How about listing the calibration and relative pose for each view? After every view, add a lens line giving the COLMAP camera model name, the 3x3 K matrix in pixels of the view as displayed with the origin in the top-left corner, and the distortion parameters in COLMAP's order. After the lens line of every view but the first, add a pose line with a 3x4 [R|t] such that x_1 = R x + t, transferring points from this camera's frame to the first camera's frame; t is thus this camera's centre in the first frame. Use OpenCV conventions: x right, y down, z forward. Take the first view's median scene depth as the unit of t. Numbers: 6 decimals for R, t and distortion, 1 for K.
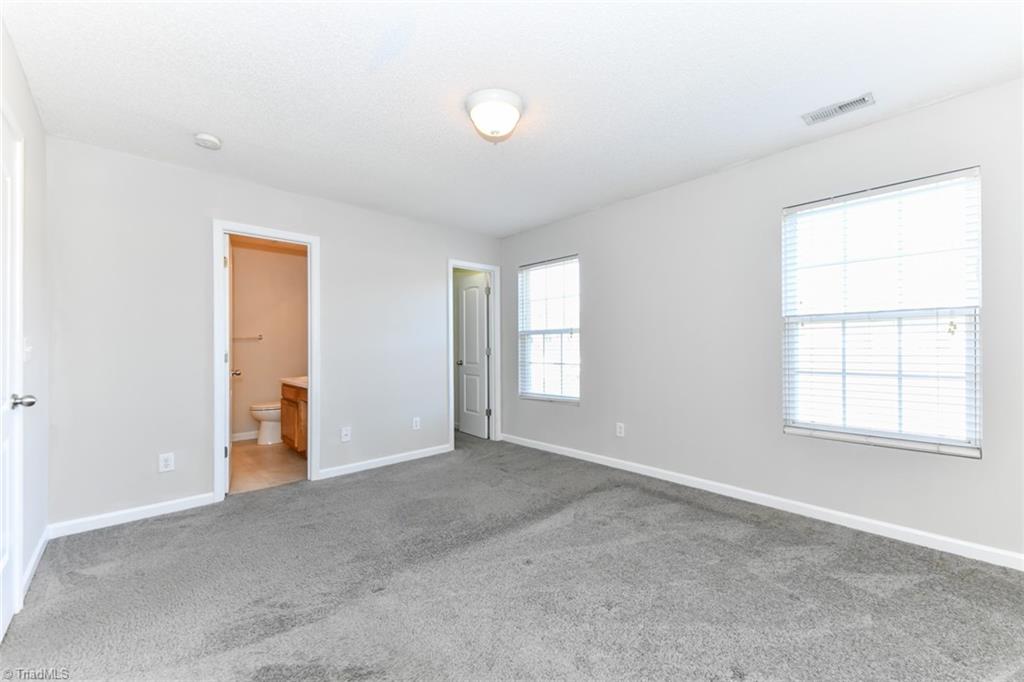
lens RADIAL K [[412.2, 0, 516.3], [0, 412.2, 342.6], [0, 0, 1]] dist [0.029224, -0.008502]
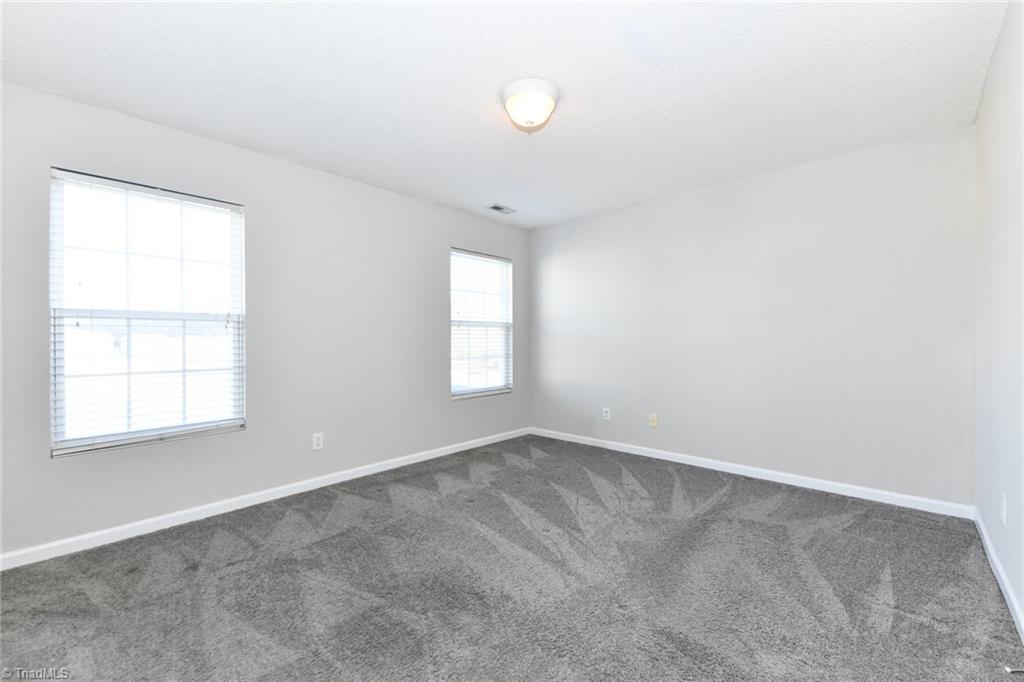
lens RADIAL K [[412.2, 0, 516.3], [0, 412.2, 342.6], [0, 0, 1]] dist [0.029224, -0.008502]
pose [[-0.065904, 0.004233, 0.997817, -0.615617], [0.000273, 0.999991, -0.004224, 0.014417], [-0.997826, -0.000006, -0.065905, 0.652823]]
